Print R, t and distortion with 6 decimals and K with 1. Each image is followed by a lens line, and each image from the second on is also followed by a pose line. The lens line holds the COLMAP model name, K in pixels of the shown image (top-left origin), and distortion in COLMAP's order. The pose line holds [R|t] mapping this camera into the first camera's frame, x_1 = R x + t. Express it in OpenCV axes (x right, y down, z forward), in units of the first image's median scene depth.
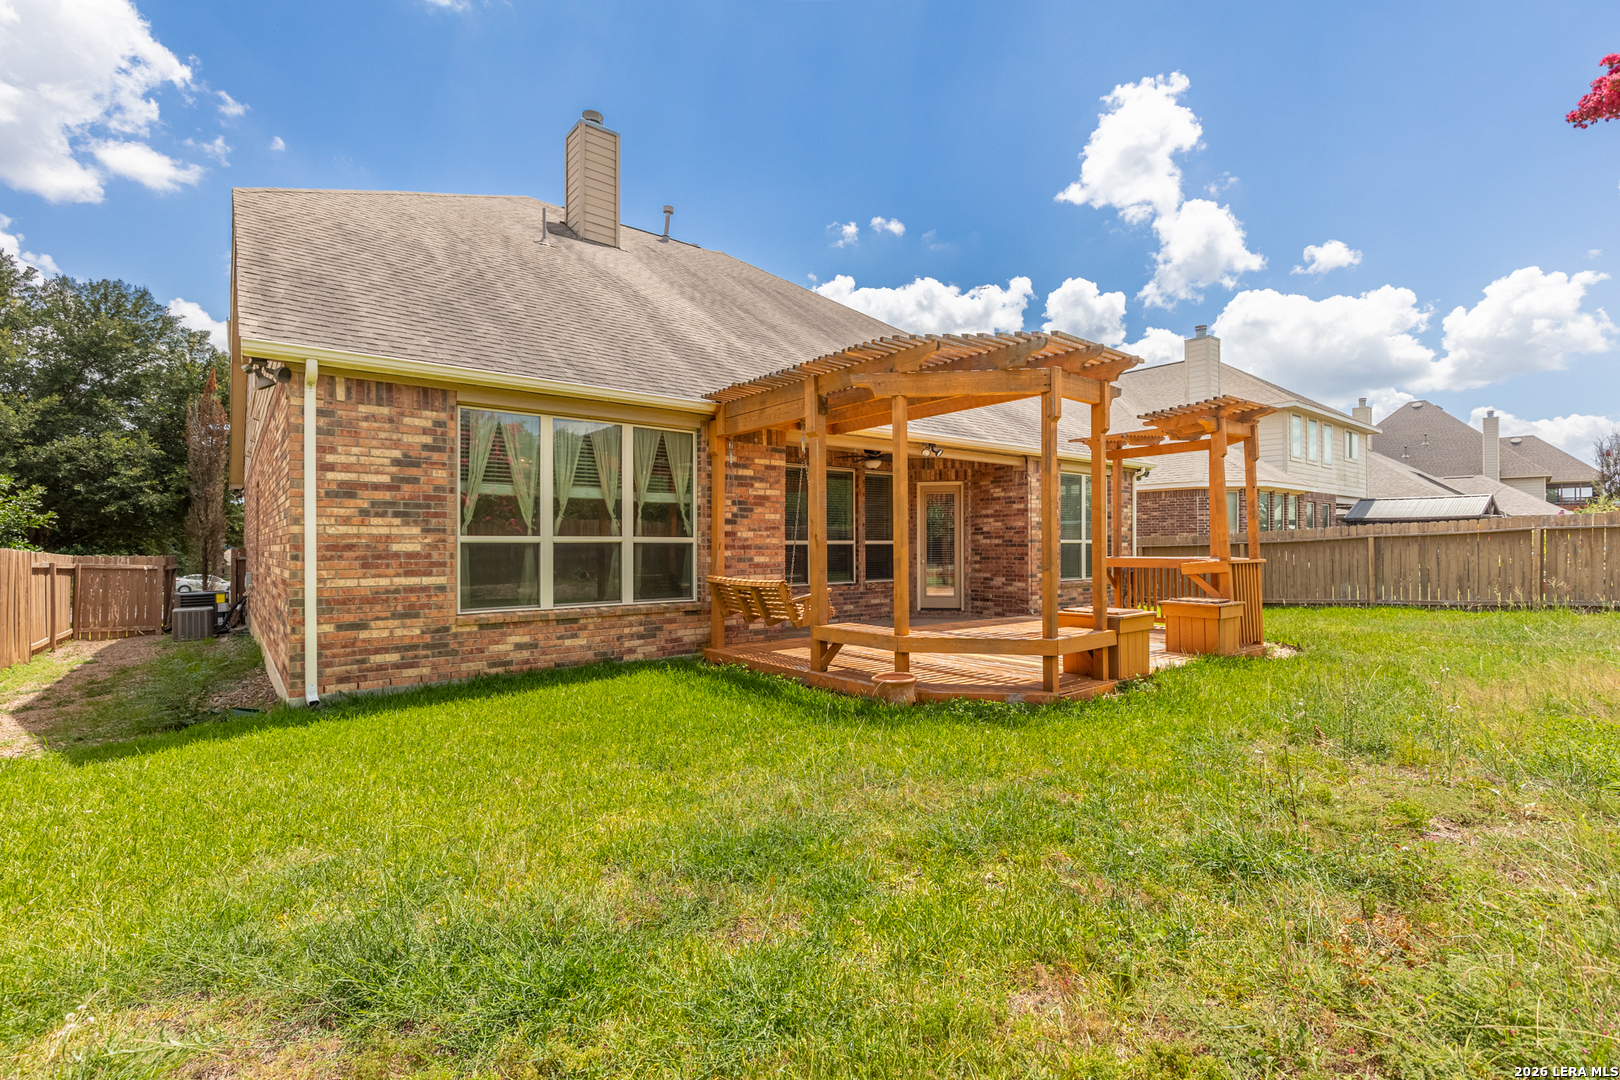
lens RADIAL K [[728.1, 0, 811.0], [0, 728.1, 552.3], [0, 0, 1]] dist [0.005989, -0.000809]
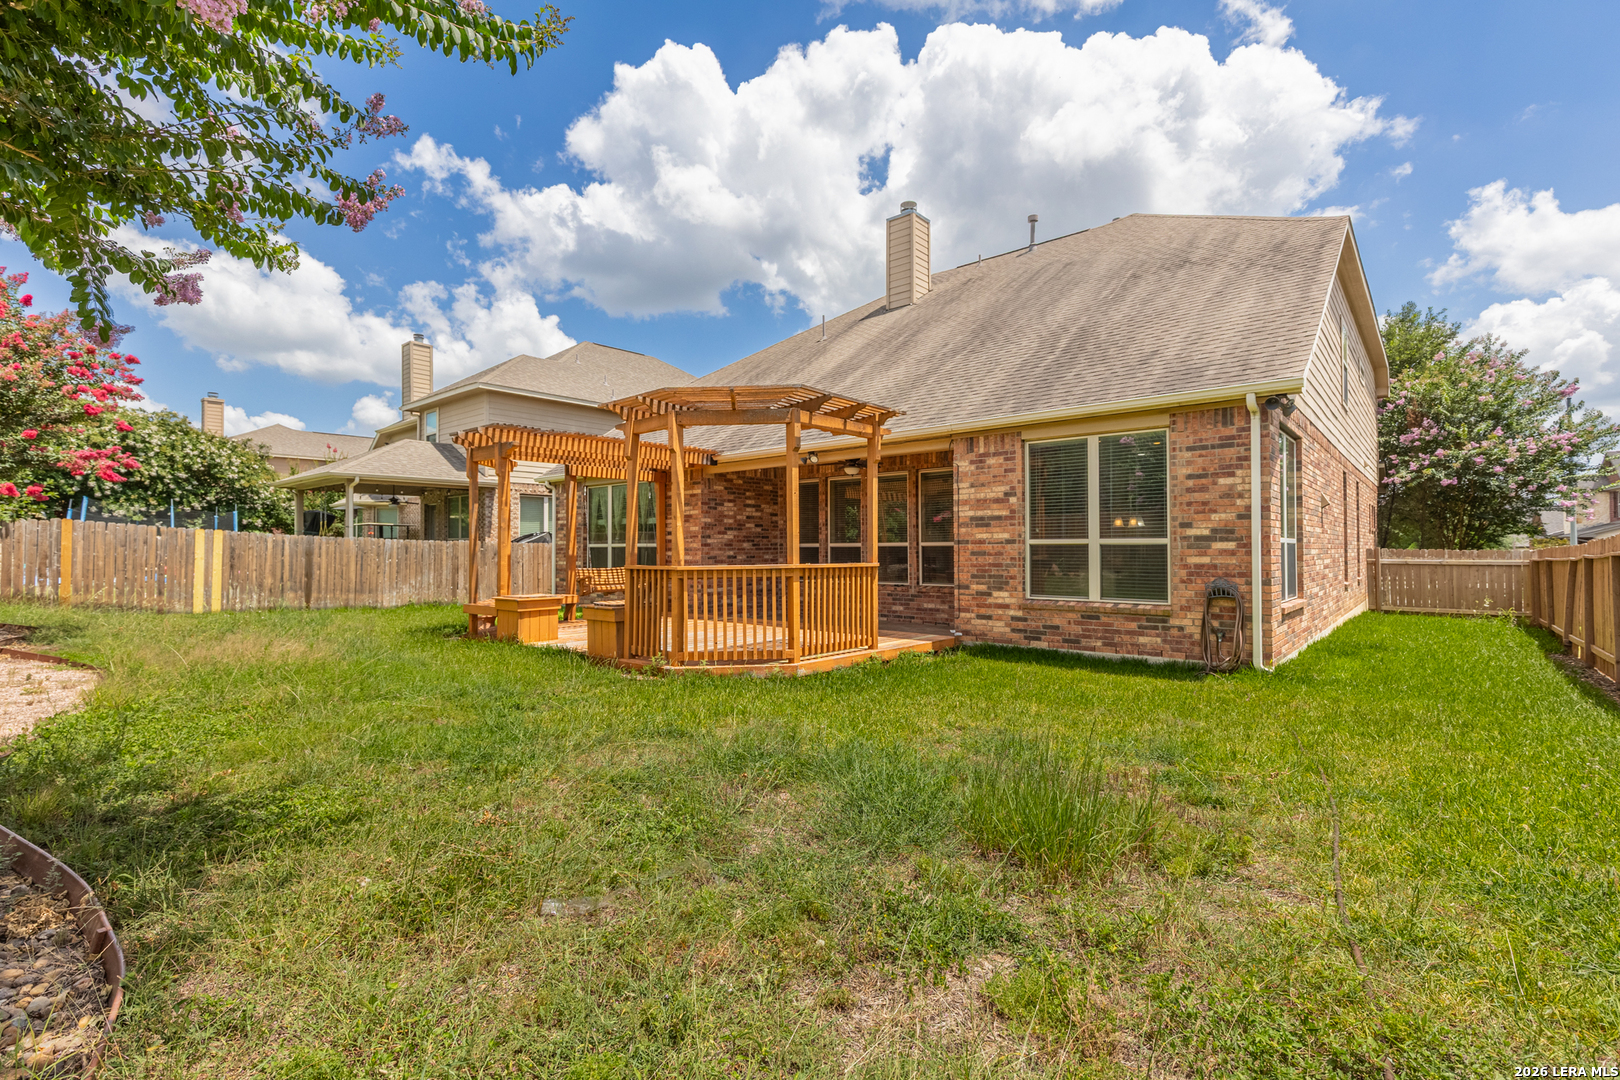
lens RADIAL K [[728.1, 0, 816.5], [0, 728.1, 538.7], [0, 0, 1]] dist [0.005989, -0.000809]
pose [[0.184481, -0.000587, -0.982836, 1.450161], [-0.000670, 1.000000, -0.000723, -0.028593], [0.982836, 0.000792, 0.184481, 0.981108]]
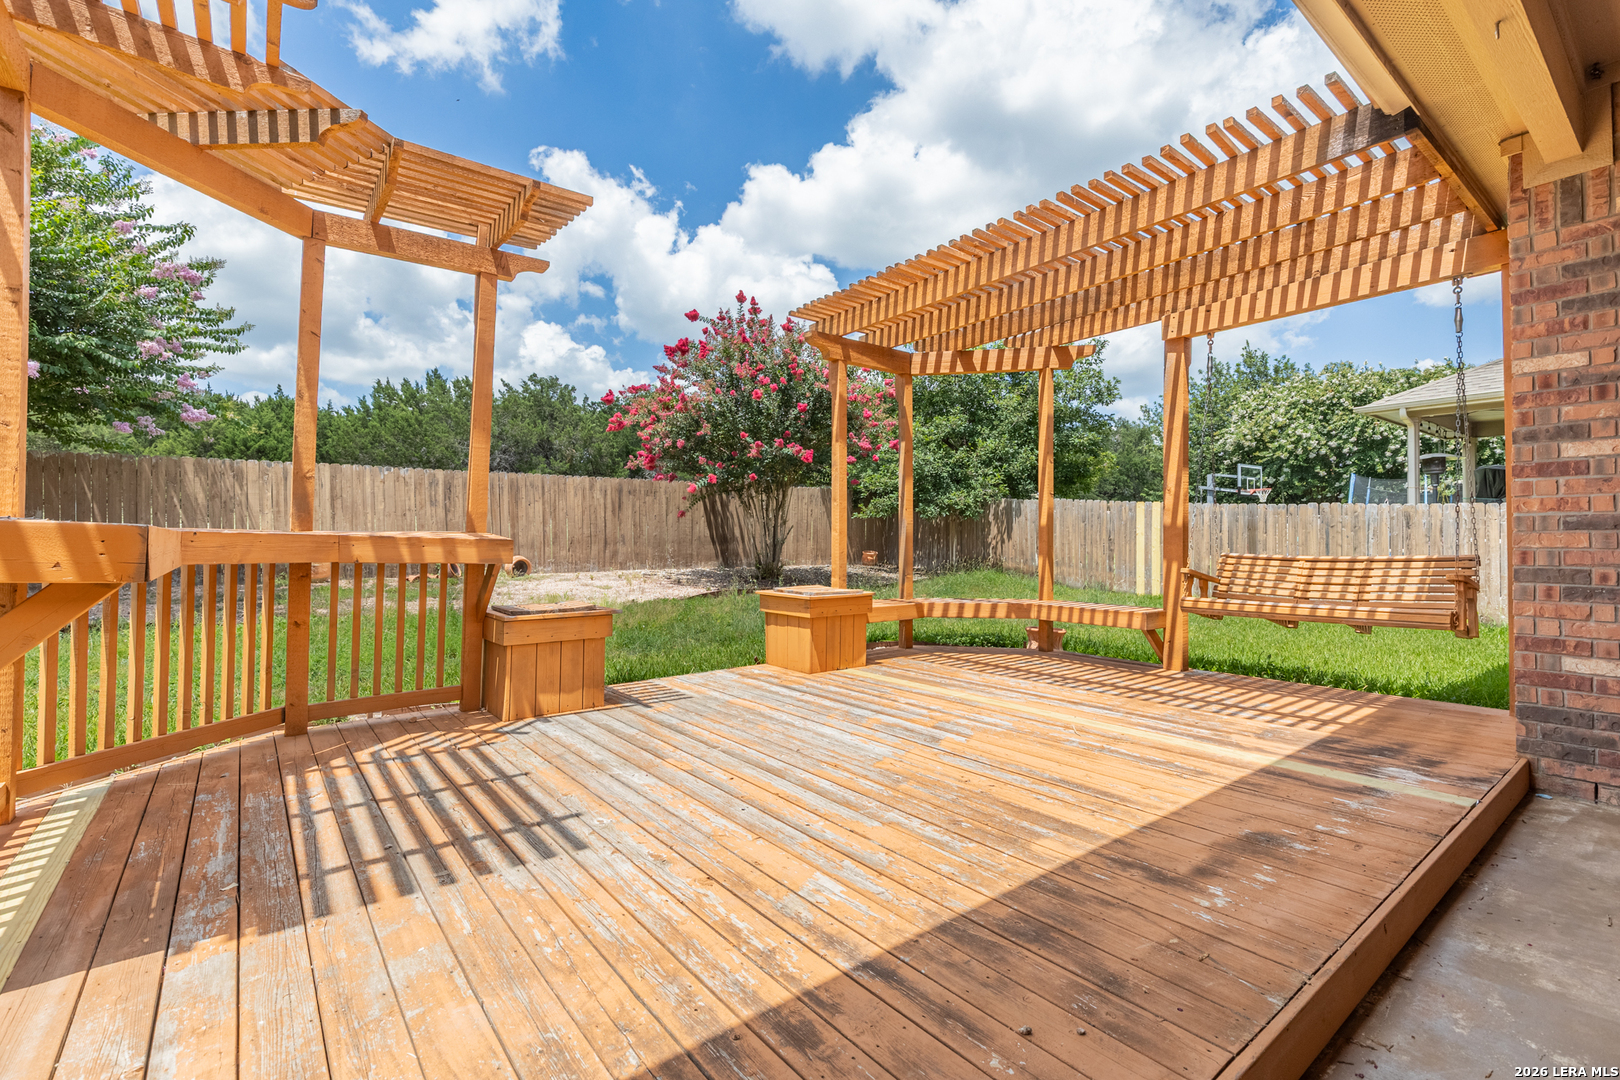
lens RADIAL K [[728.1, 0, 810.3], [0, 728.1, 533.8], [0, 0, 1]] dist [0.005989, -0.000809]
pose [[-0.999740, 0.014887, 0.017292, 0.299898], [0.014784, 0.999872, -0.006065, 0.011335], [-0.017380, -0.005808, -0.999832, 1.391264]]
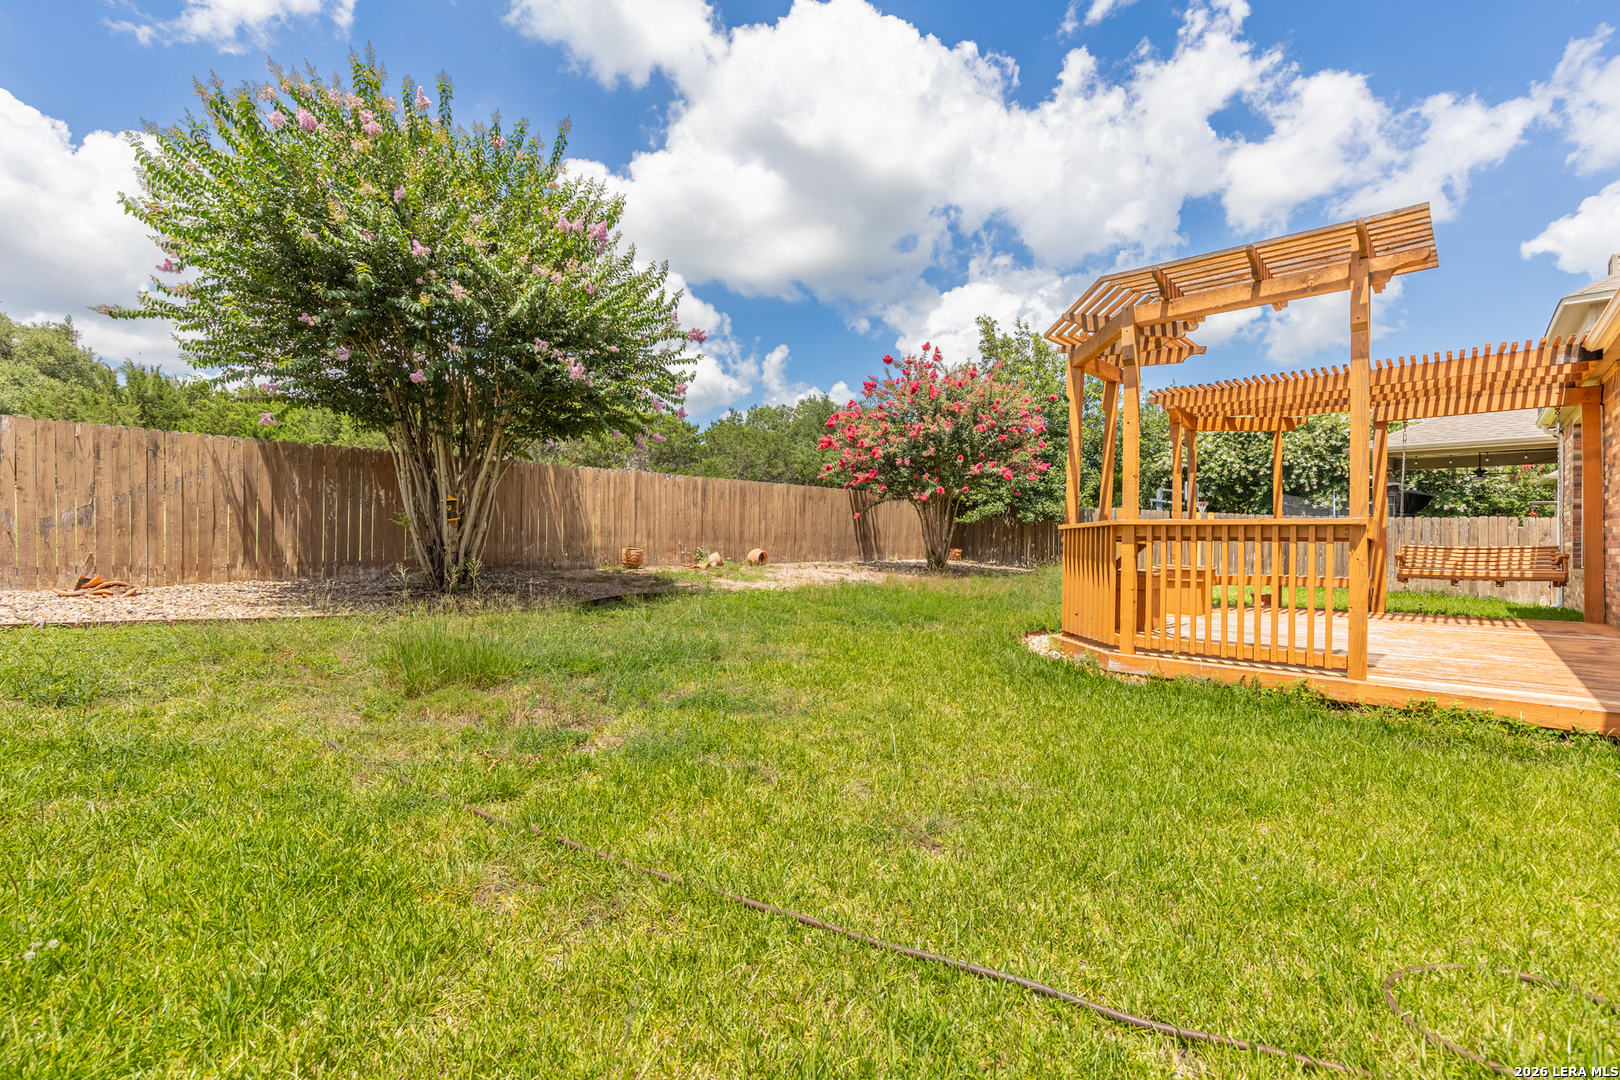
lens RADIAL K [[728.1, 0, 811.0], [0, 728.1, 536.3], [0, 0, 1]] dist [0.005989, -0.000809]
pose [[-0.986615, 0.004996, -0.162988, 0.988981], [0.005828, 0.999972, -0.004627, 0.015698], [0.162961, -0.005515, -0.986617, 1.686439]]
